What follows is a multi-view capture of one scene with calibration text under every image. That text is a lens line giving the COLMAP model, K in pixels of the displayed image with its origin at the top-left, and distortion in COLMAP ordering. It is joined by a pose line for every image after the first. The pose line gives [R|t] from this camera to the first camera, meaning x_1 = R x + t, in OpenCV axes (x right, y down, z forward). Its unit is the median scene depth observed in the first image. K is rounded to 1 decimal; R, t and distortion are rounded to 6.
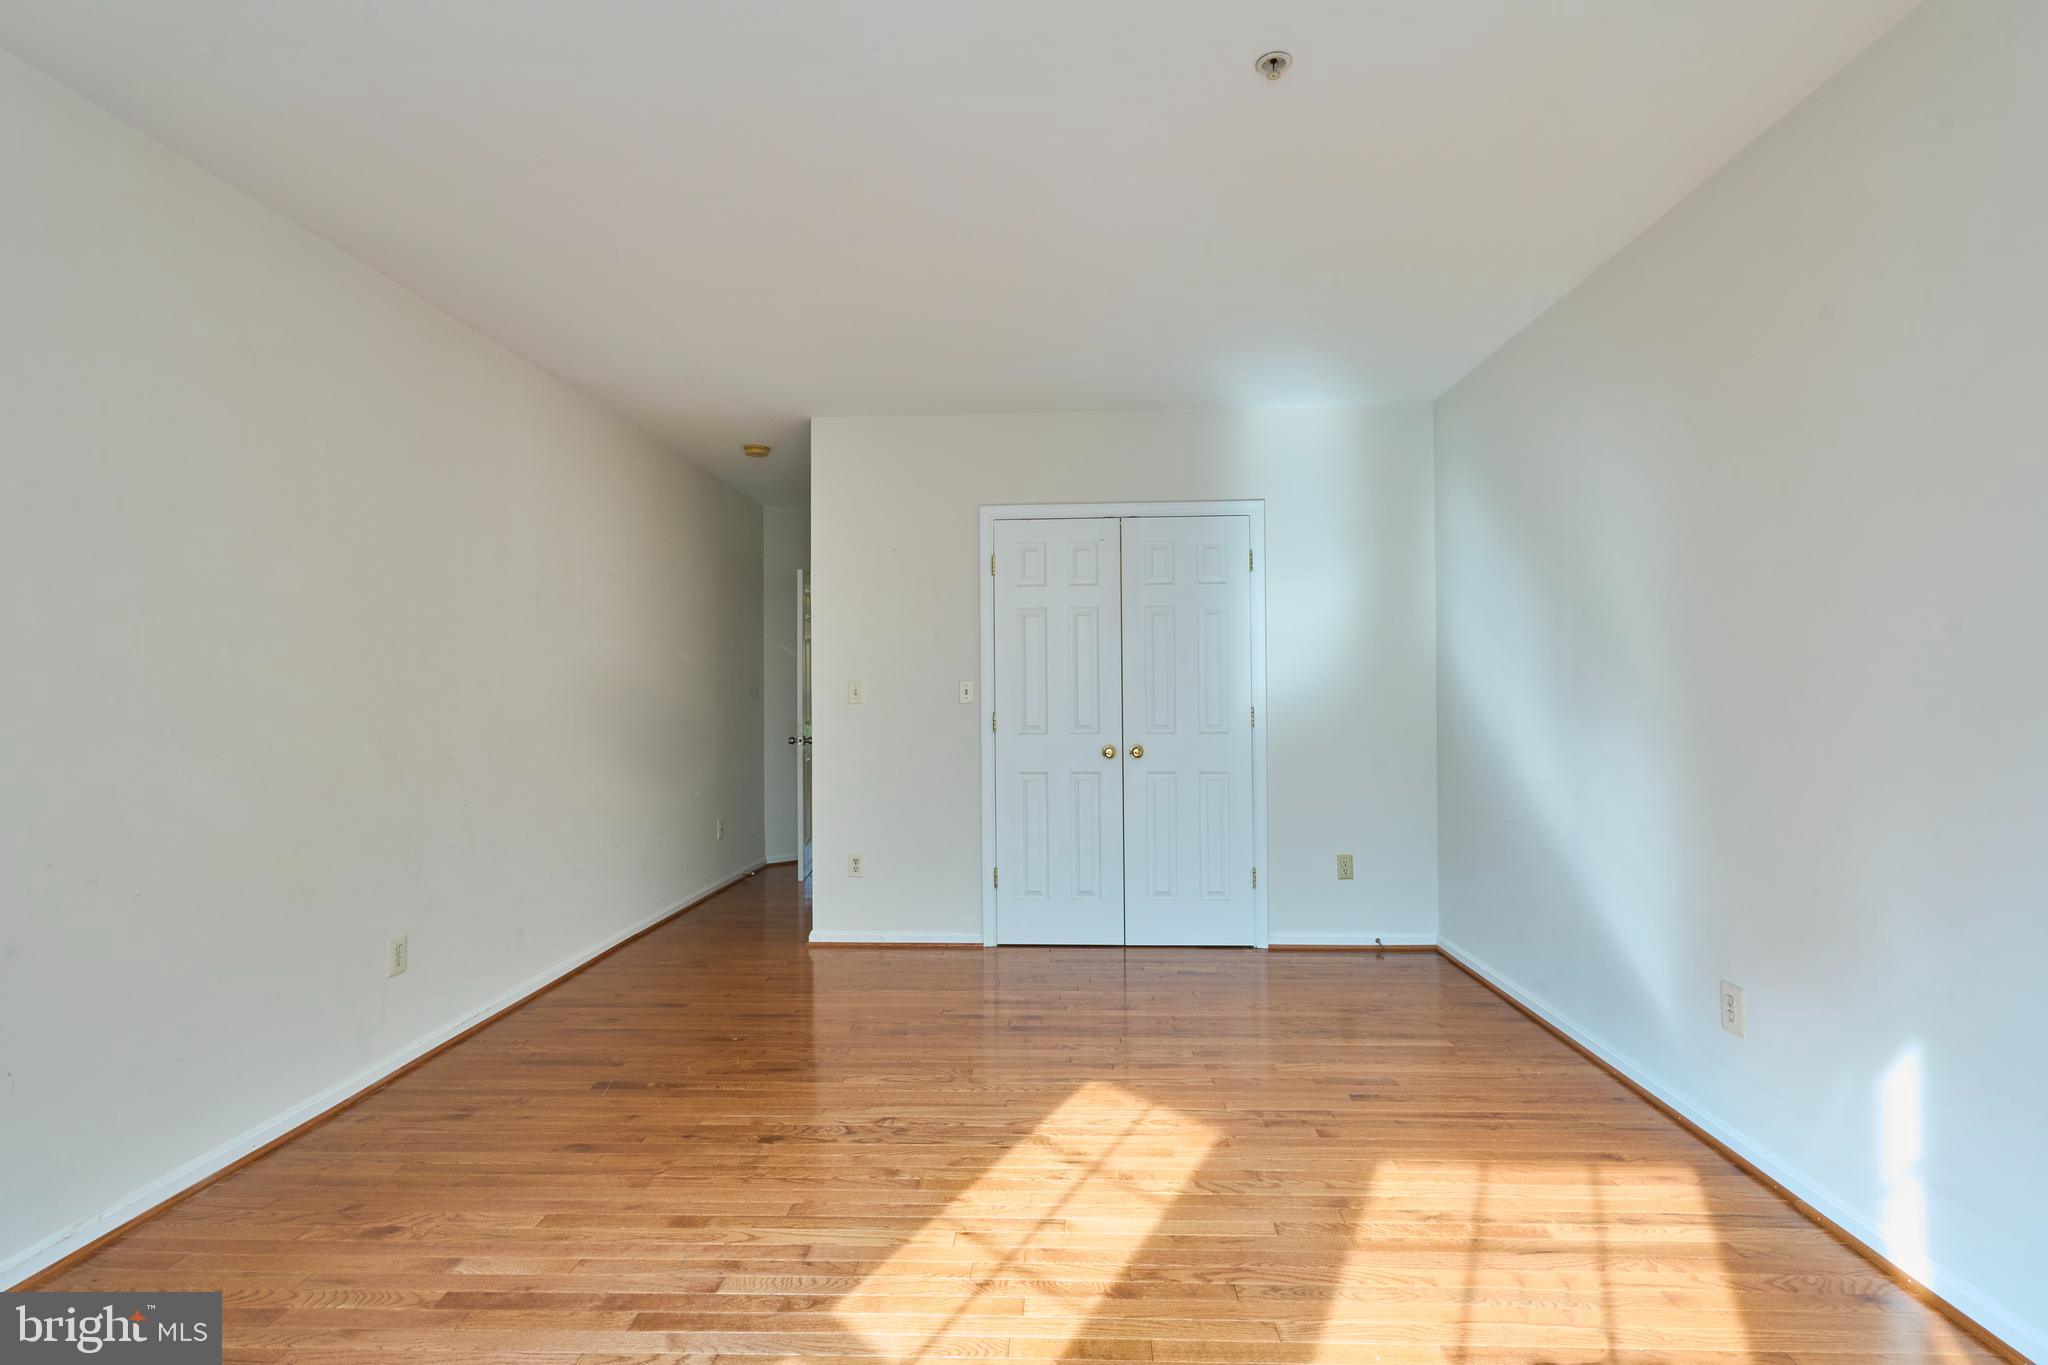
lens RADIAL K [[941.9, 0, 1024.0], [0, 941.9, 704.7], [0, 0, 1]] dist [0.000184, -0.000305]
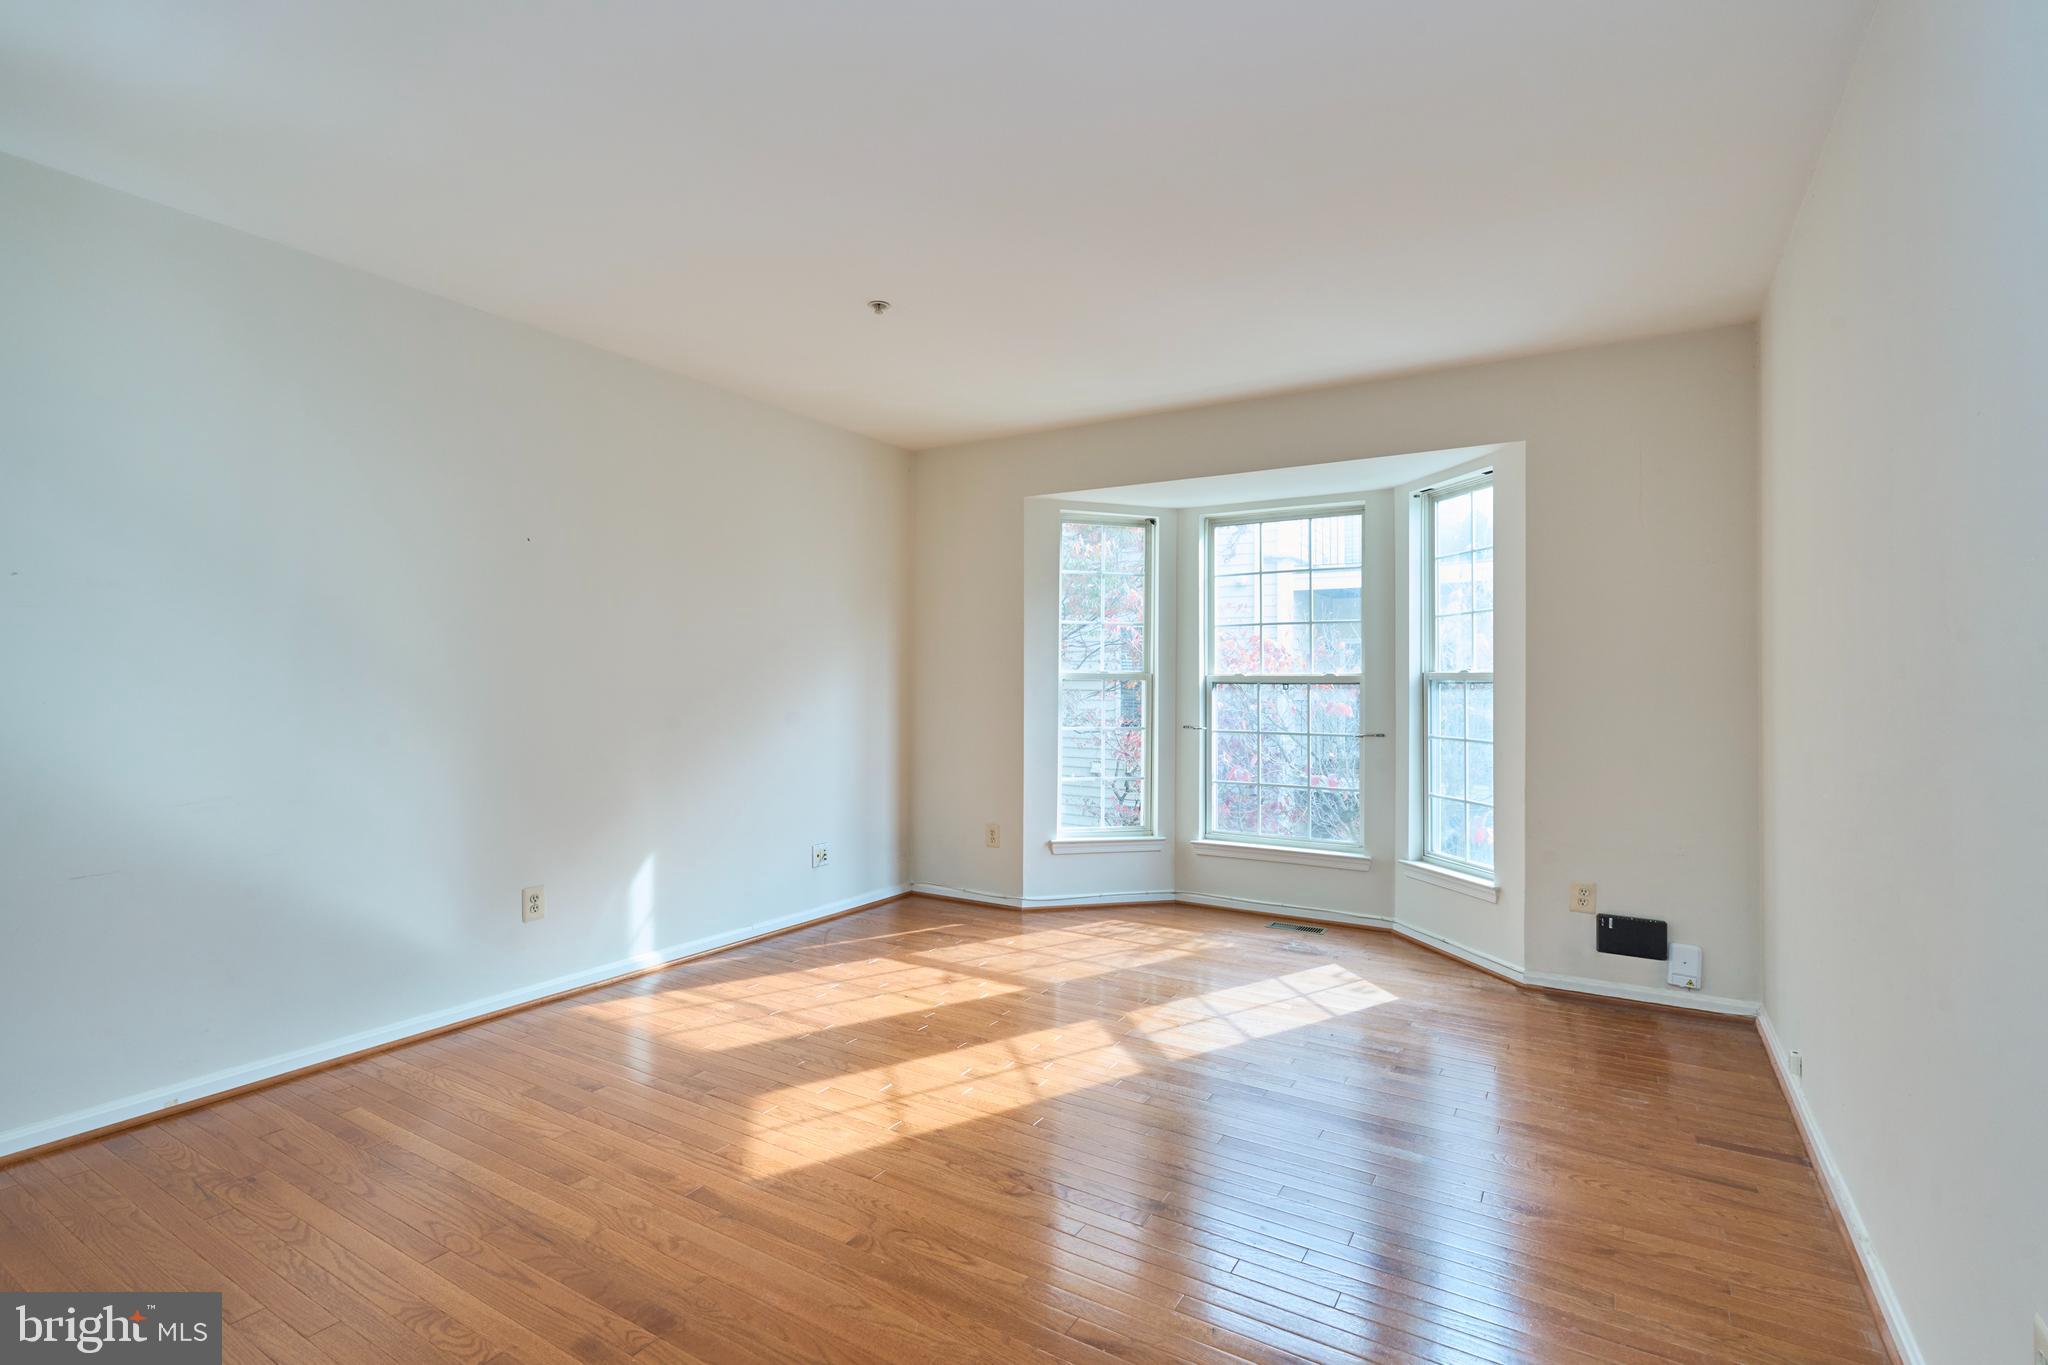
lens RADIAL K [[941.9, 0, 1020.9], [0, 941.9, 676.5], [0, 0, 1]] dist [0.000184, -0.000305]
pose [[-0.872187, 0.005357, 0.489144, -0.649337], [0.004513, 0.999986, -0.002905, -0.021629], [-0.489152, -0.000326, -0.872198, 2.002308]]
